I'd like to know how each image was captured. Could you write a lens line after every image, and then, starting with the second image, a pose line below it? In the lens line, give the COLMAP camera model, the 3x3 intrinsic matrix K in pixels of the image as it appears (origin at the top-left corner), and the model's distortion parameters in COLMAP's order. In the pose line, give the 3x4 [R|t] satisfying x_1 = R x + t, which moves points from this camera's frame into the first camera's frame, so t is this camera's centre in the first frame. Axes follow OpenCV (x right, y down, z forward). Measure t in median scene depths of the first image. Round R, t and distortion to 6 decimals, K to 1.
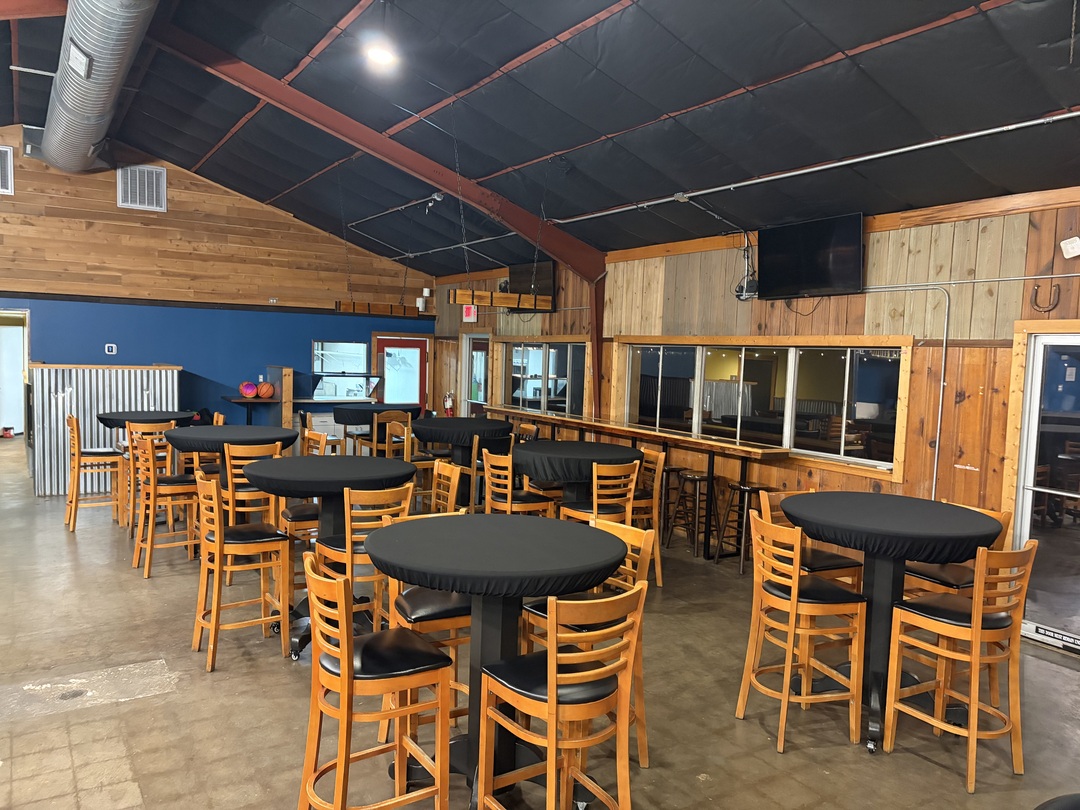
lens RADIAL K [[806.2, 0, 540.0], [0, 806.2, 405.0], [0, 0, 1]] dist [0.035931, -0.050745]
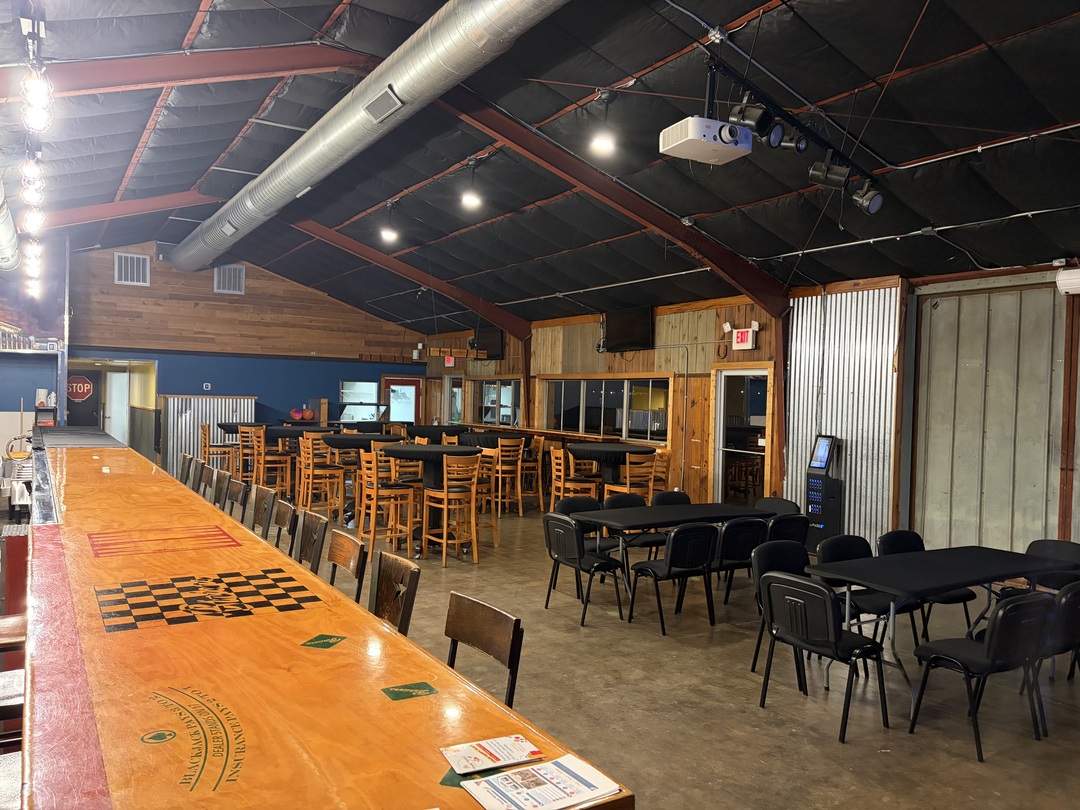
lens RADIAL K [[806.2, 0, 540.0], [0, 806.2, 405.0], [0, 0, 1]] dist [0.035931, -0.050745]
pose [[0.999958, -0.006398, -0.006510, 0.093979], [0.006019, 0.998369, -0.056764, 0.053980], [0.006863, 0.056722, 0.998366, -0.486273]]
